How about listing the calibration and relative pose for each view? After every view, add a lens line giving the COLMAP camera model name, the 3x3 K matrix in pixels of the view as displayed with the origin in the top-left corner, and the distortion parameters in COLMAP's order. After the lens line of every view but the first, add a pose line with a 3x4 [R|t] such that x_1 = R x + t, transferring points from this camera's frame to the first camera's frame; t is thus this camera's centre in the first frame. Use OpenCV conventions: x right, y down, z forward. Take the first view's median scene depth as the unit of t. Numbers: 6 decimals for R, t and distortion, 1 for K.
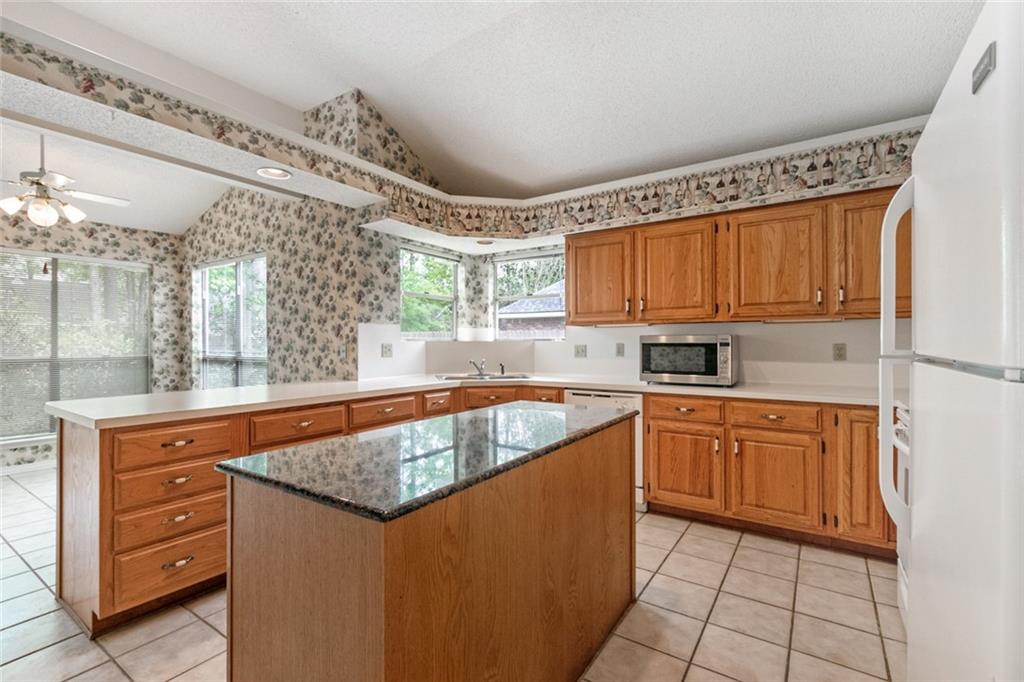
lens RADIAL K [[461.5, 0, 514.2], [0, 461.5, 342.6], [0, 0, 1]] dist [-0.003884, -0.000960]
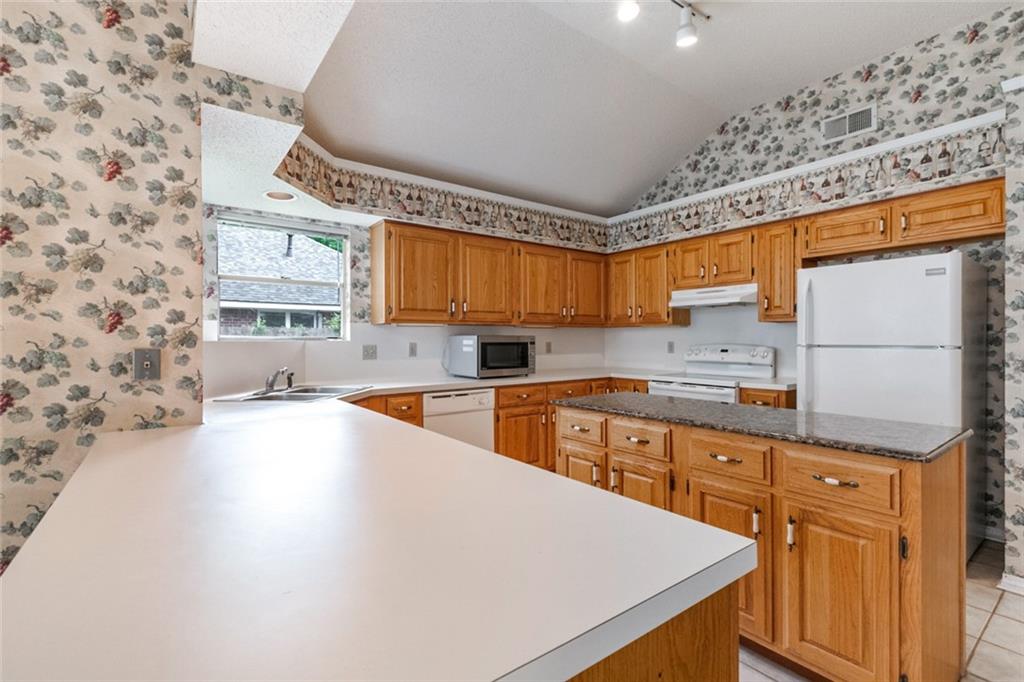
lens RADIAL K [[461.5, 0, 517.9], [0, 461.5, 338.5], [0, 0, 1]] dist [-0.003884, -0.000960]
pose [[0.320830, 0.005718, 0.947120, -0.723590], [0.005219, 0.999956, -0.007805, 0.000559], [-0.947123, 0.007448, 0.320786, 0.555201]]
